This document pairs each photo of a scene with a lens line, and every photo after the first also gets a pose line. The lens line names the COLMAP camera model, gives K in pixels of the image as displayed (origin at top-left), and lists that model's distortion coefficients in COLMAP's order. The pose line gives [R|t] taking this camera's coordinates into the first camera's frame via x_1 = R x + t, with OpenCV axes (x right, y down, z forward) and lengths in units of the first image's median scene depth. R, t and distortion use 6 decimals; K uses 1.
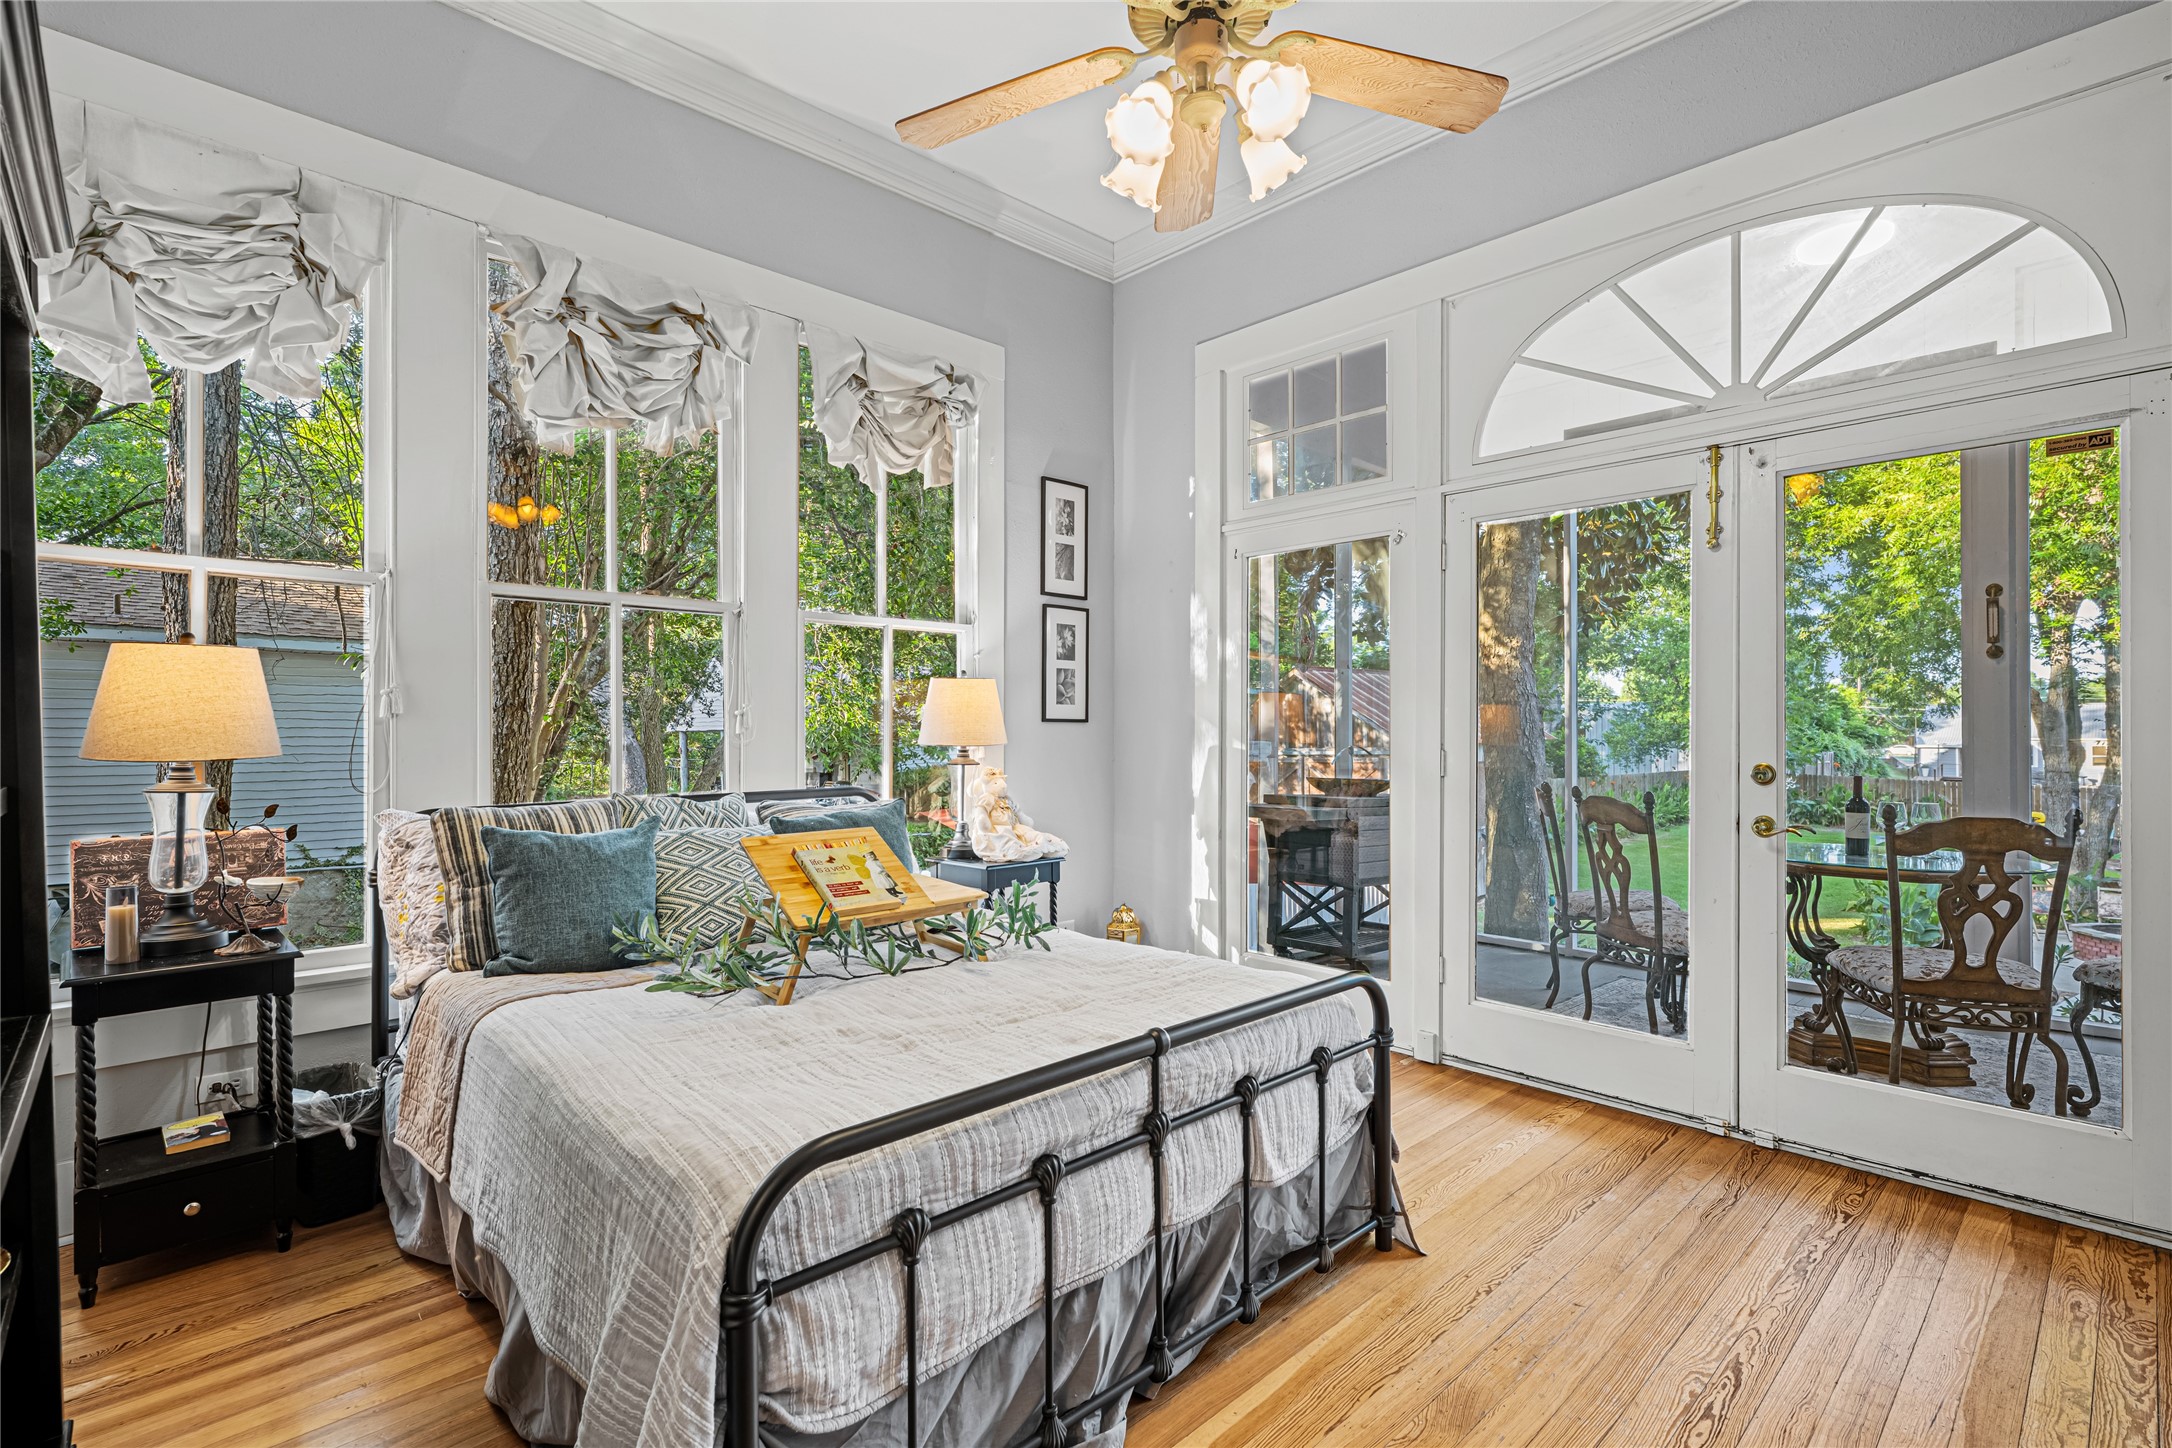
lens RADIAL K [[1009.4, 0, 1096.5], [0, 1009.4, 741.7], [0, 0, 1]] dist [0.013912, -0.000038]
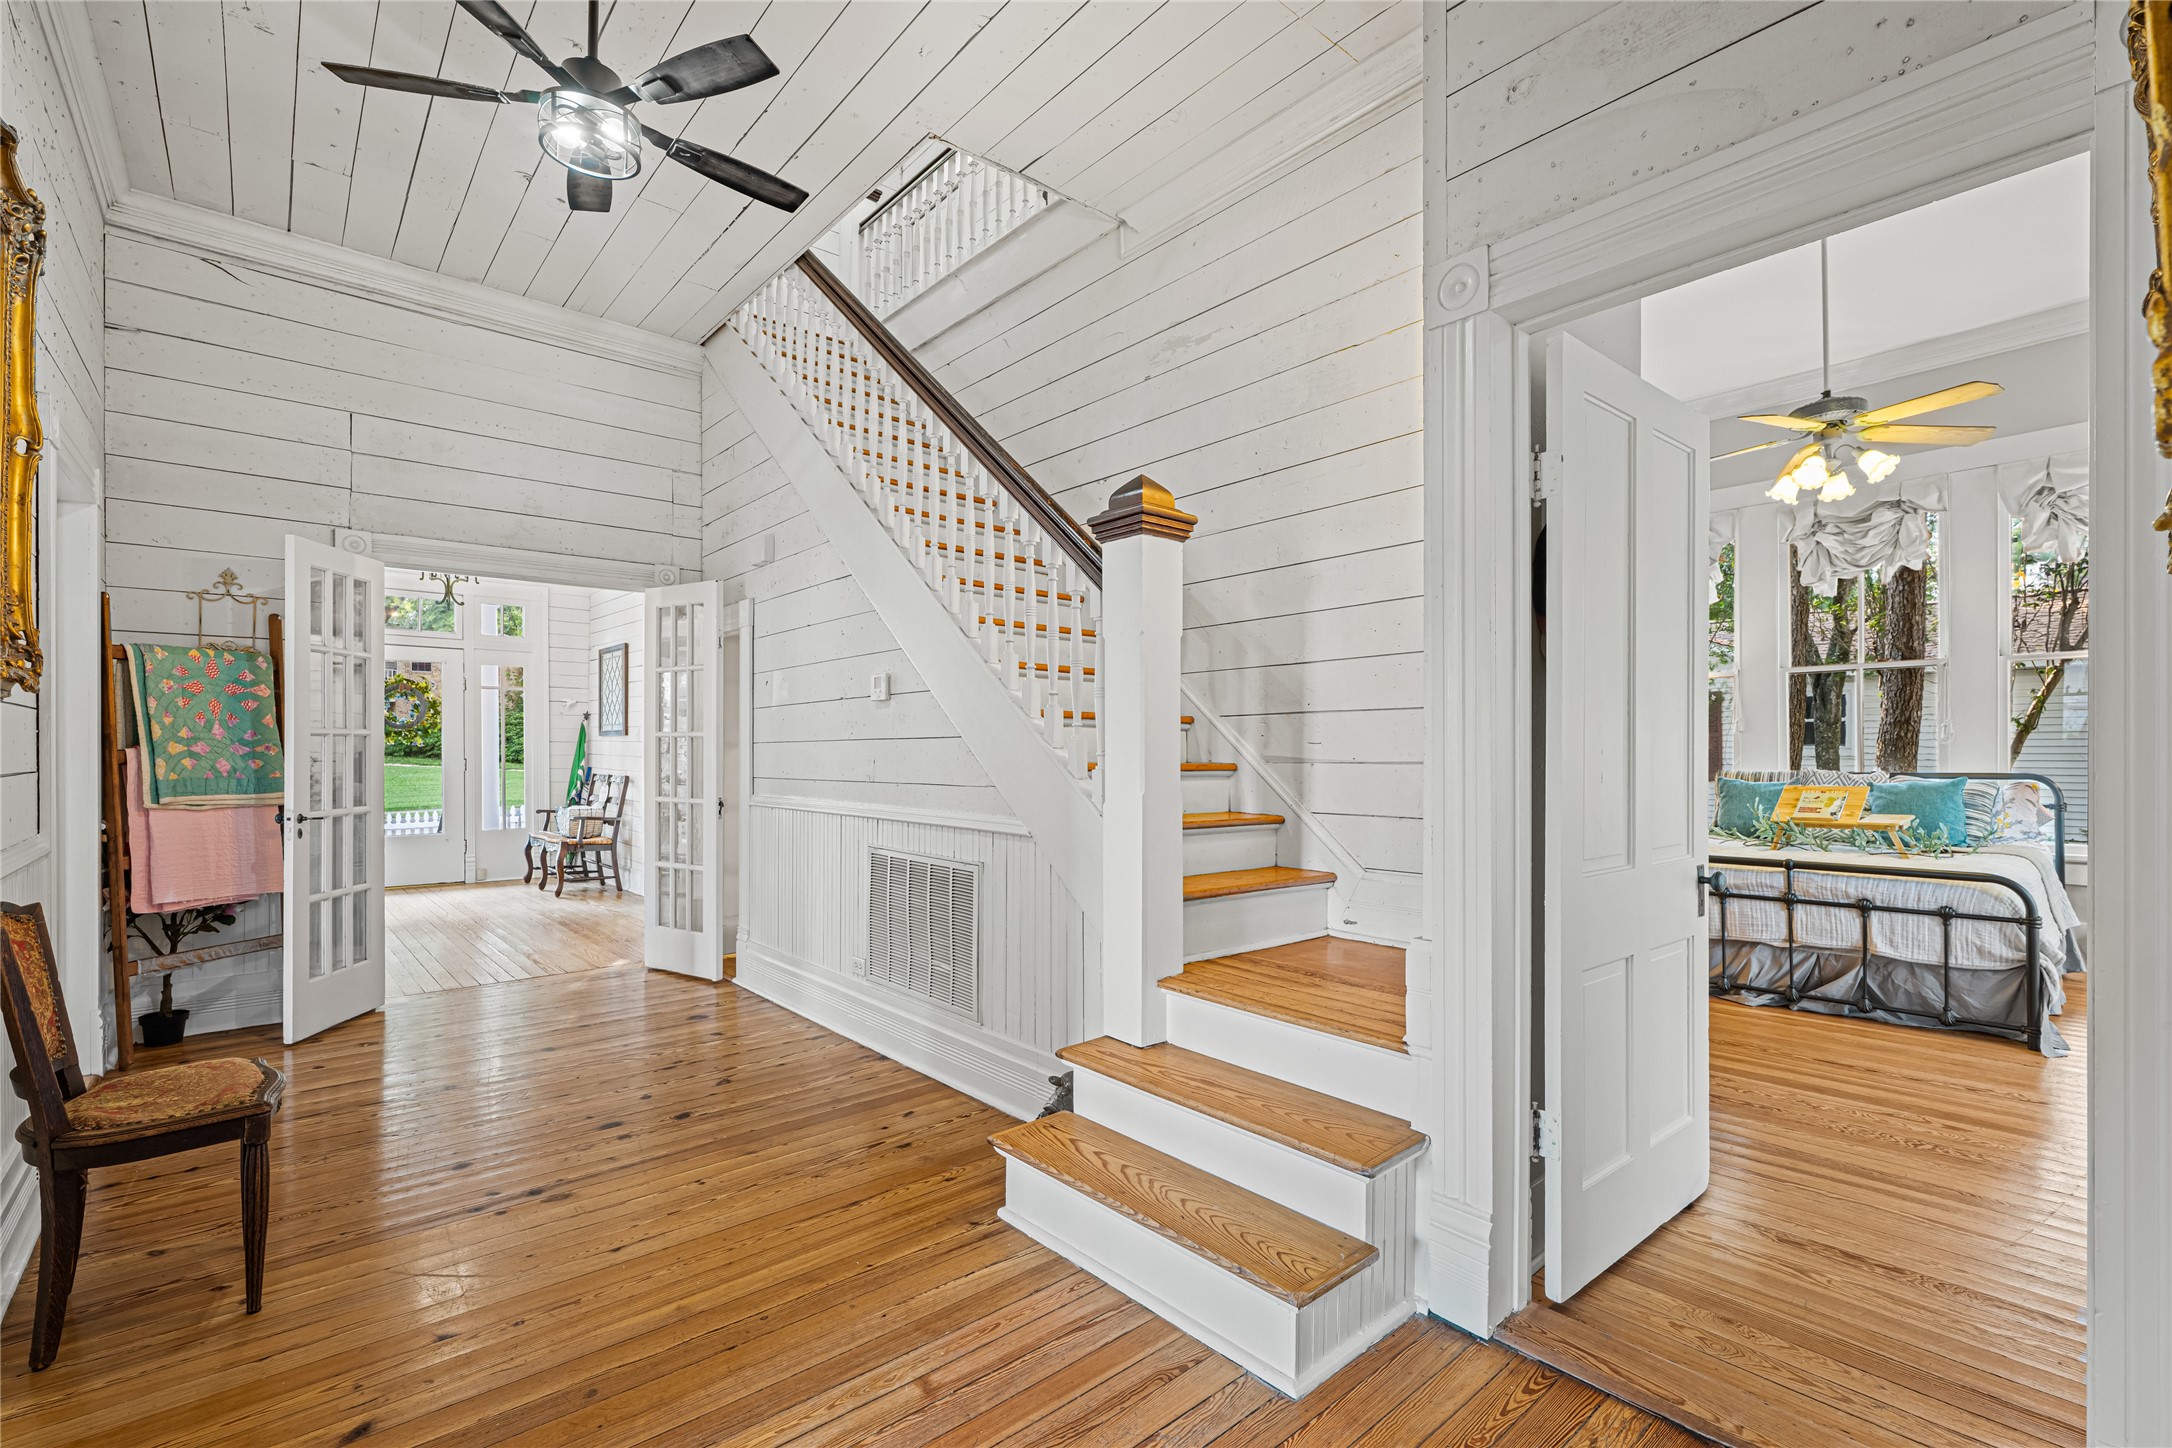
lens RADIAL K [[960.1, 0, 1087.7], [0, 960.1, 745.0], [0, 0, 1]] dist [-0.003114, -0.000443]
pose [[-0.052506, 0.004738, -0.998609, 1.415812], [0.000226, 0.999989, 0.004732, -0.003251], [0.998621, 0.000022, -0.052507, -0.336395]]
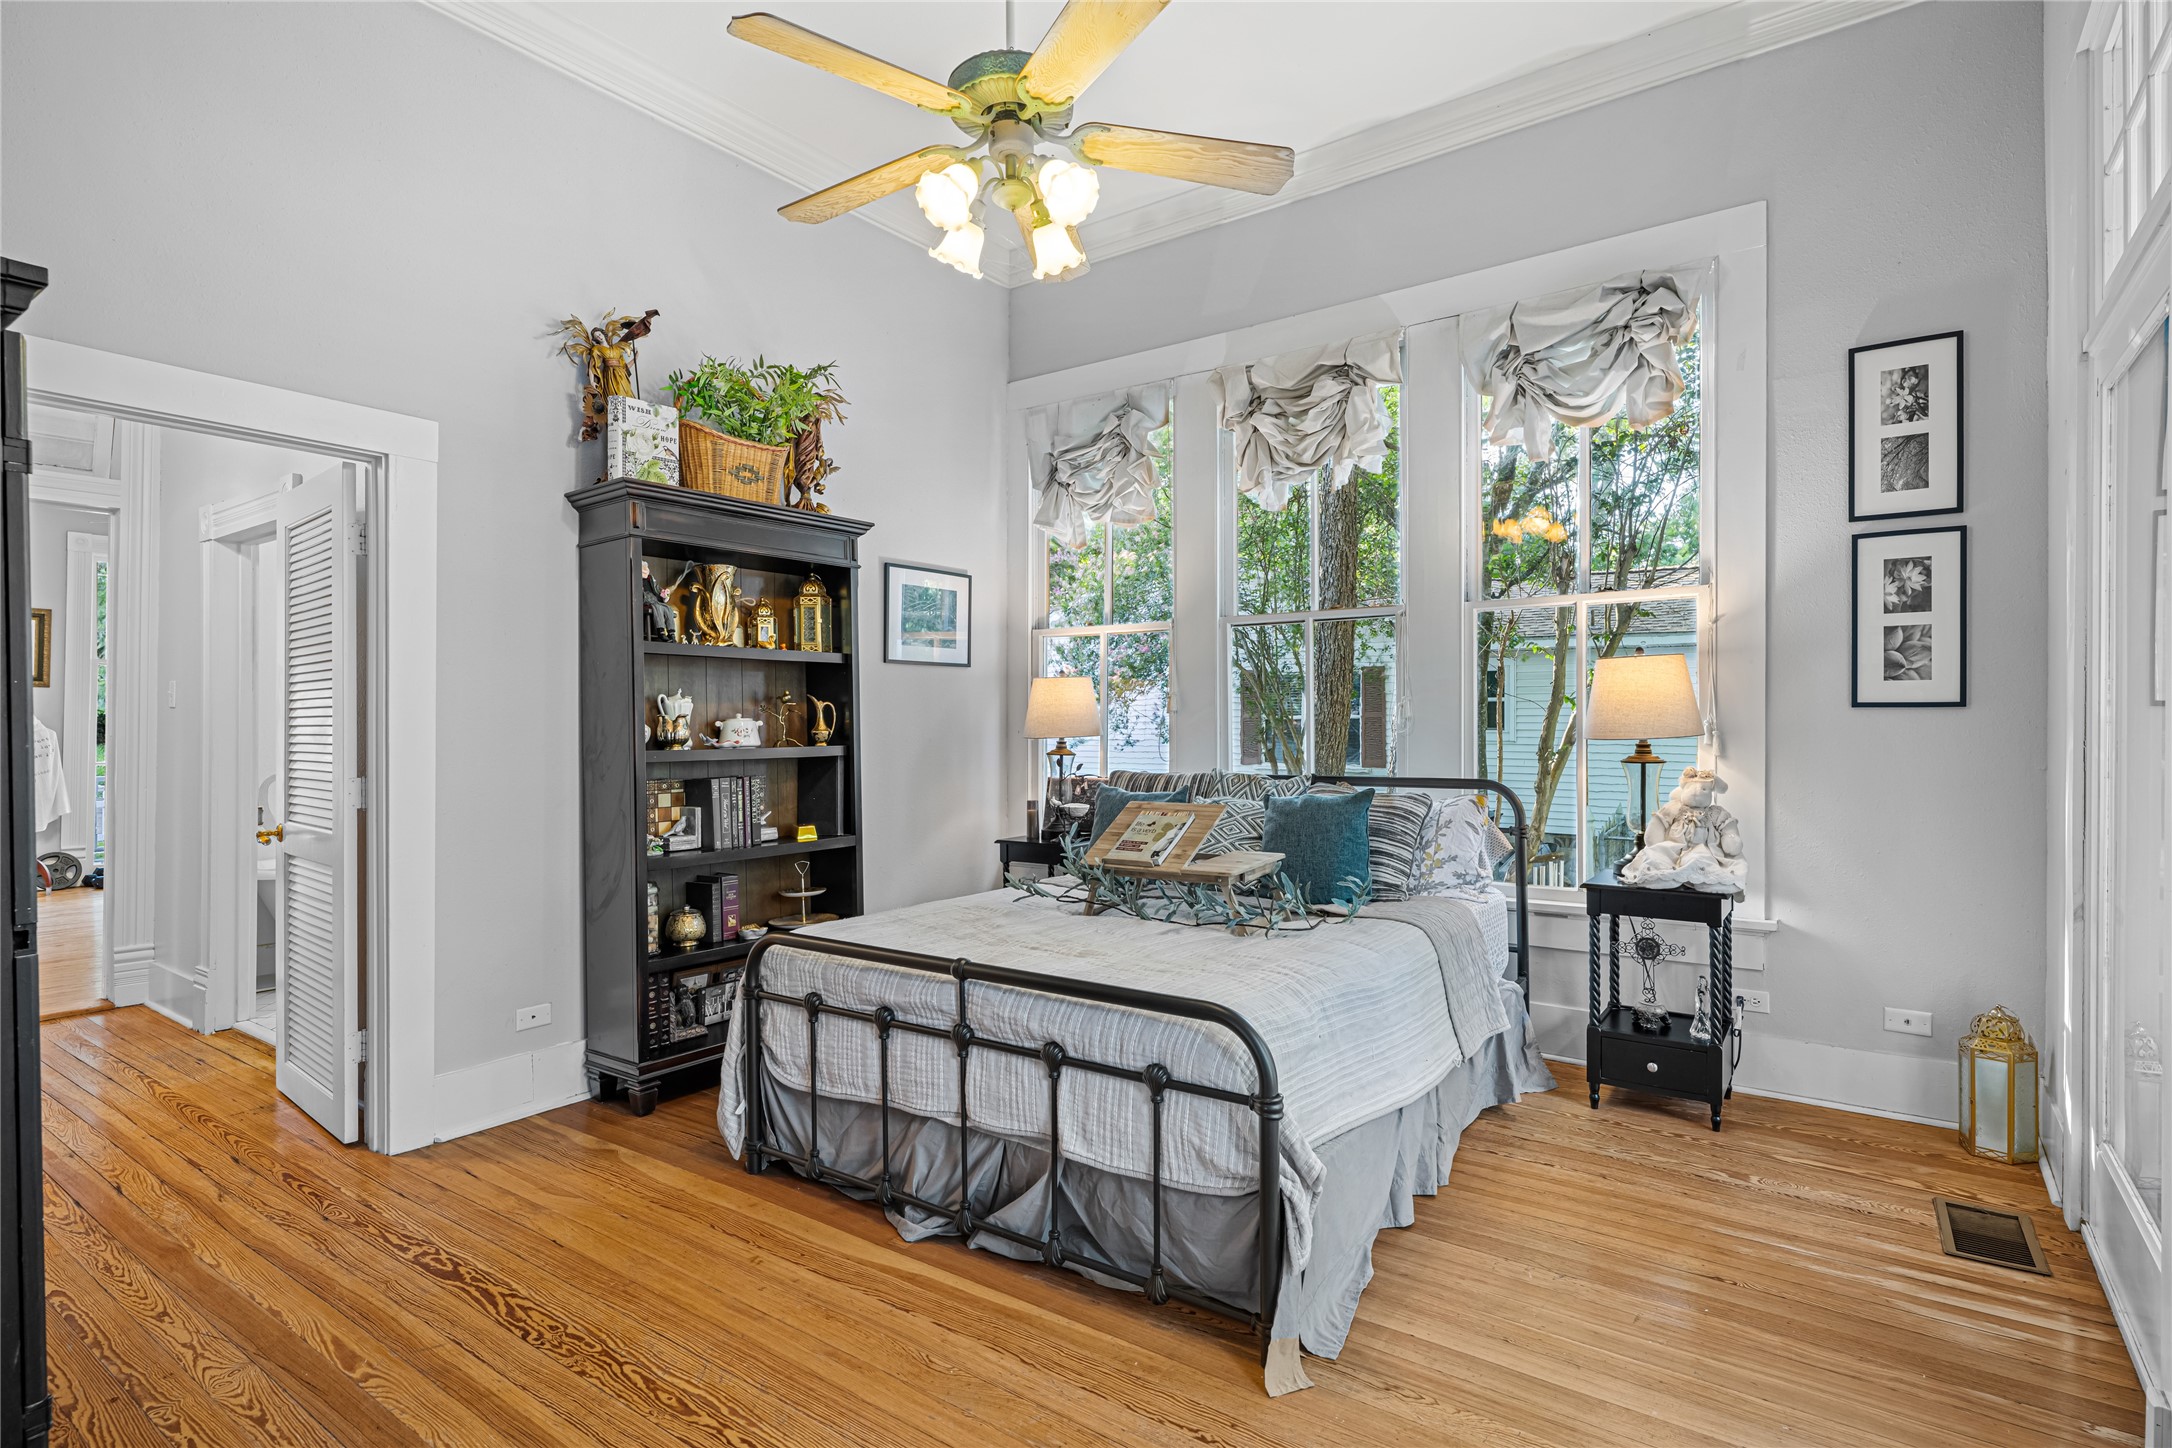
lens RADIAL K [[1083.3, 0, 1092.7], [0, 1083.3, 714.6], [0, 0, 1]] dist [0.002074, -0.000017]
pose [[0.183902, -0.001029, -0.982944, 0.819417], [-0.007813, 0.999966, -0.002508, -0.013045], [0.982914, 0.008141, 0.183888, 0.515628]]
